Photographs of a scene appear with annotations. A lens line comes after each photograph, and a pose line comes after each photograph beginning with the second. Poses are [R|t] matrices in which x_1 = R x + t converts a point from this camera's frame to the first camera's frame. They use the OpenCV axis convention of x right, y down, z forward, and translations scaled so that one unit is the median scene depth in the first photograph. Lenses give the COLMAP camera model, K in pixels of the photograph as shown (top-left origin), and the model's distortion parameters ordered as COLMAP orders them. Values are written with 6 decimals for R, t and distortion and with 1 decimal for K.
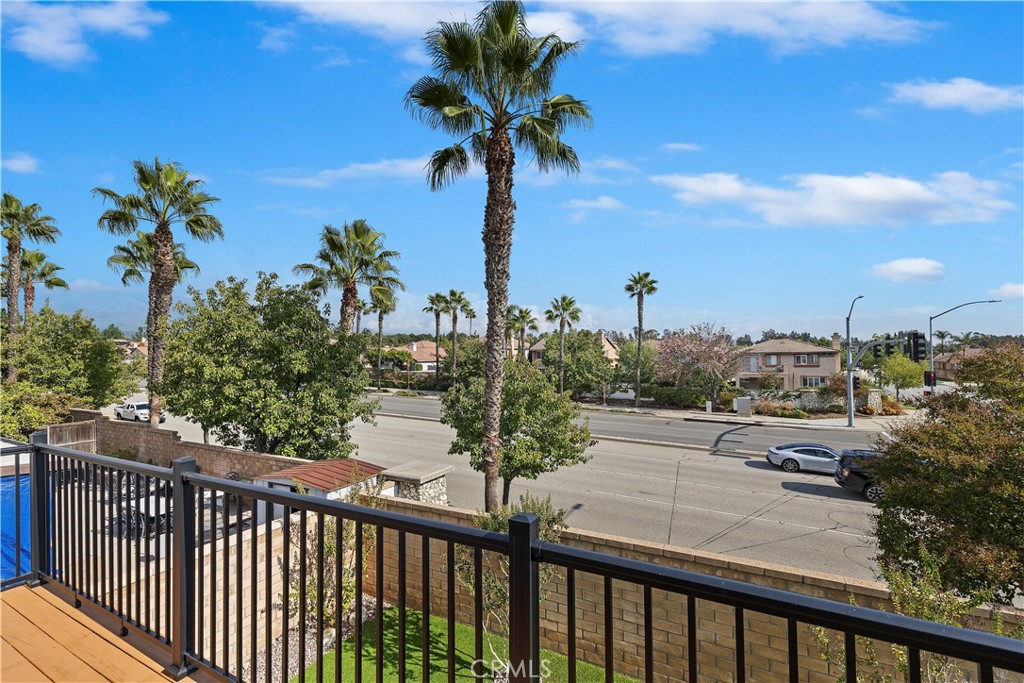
lens RADIAL K [[436.0, 0, 518.7], [0, 436.0, 360.4], [0, 0, 1]] dist [0.000093, 0.000094]
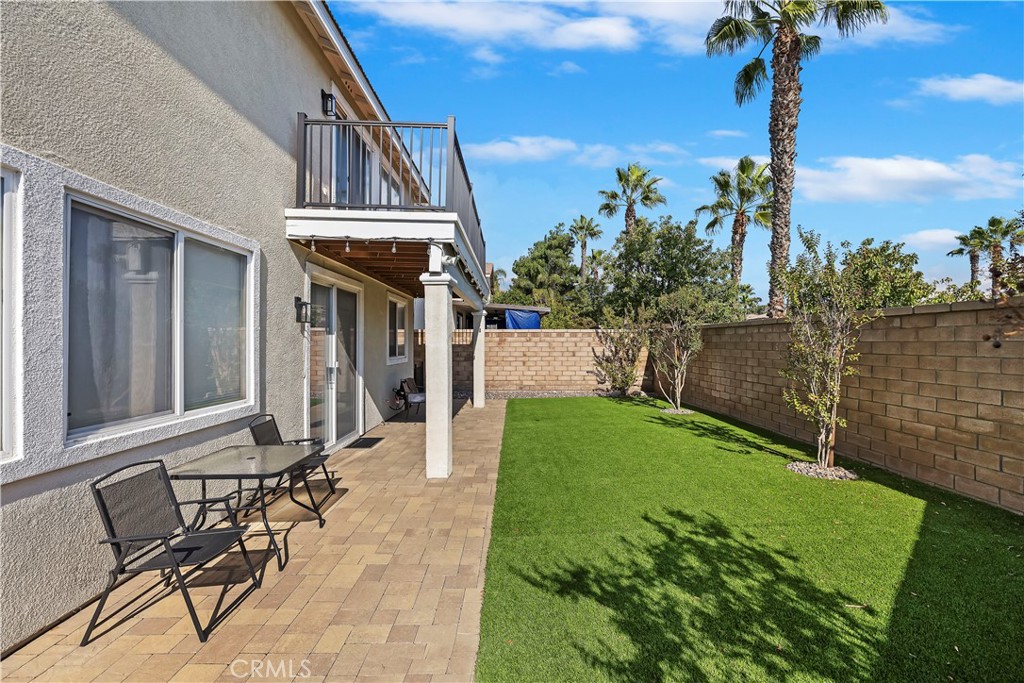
lens RADIAL K [[436.1, 0, 515.0], [0, 436.1, 346.4], [0, 0, 1]] dist [0.002379, 0.000211]
pose [[0.469080, 0.025022, -0.882801, 0.394001], [-0.021633, 0.999624, 0.016838, 0.179924], [0.882891, 0.011199, 0.469445, -0.087075]]
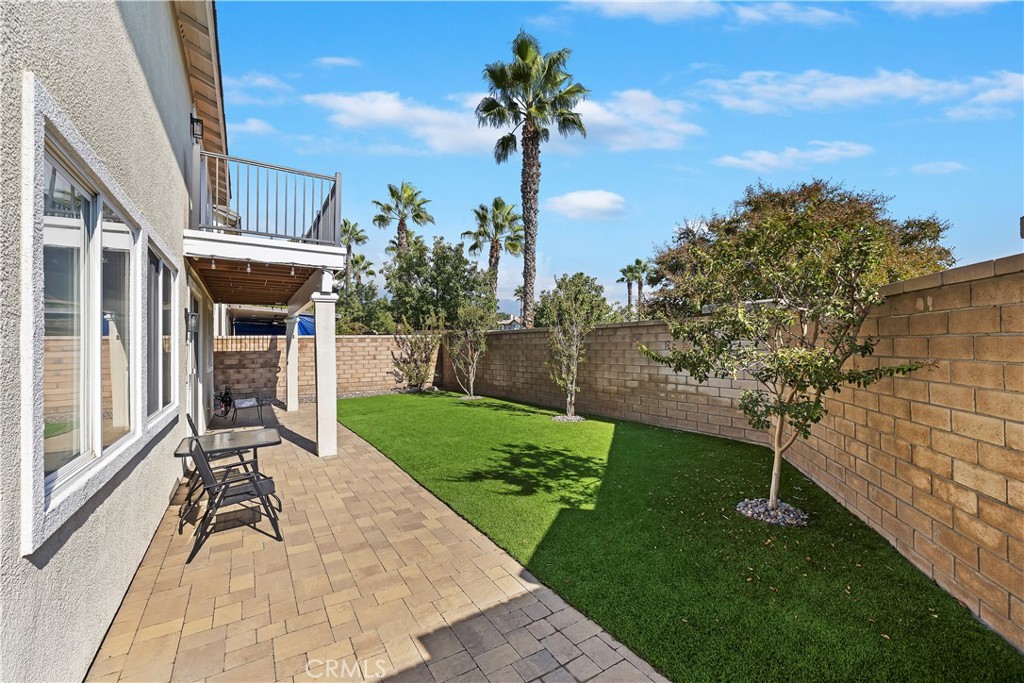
lens RADIAL K [[436.1, 0, 515.0], [0, 436.1, 346.4], [0, 0, 1]] dist [0.002379, 0.000211]
pose [[0.861654, 0.004611, -0.507476, 0.435763], [-0.005641, 0.999984, -0.000491, 0.181496], [0.507466, 0.003286, 0.861666, -0.235133]]
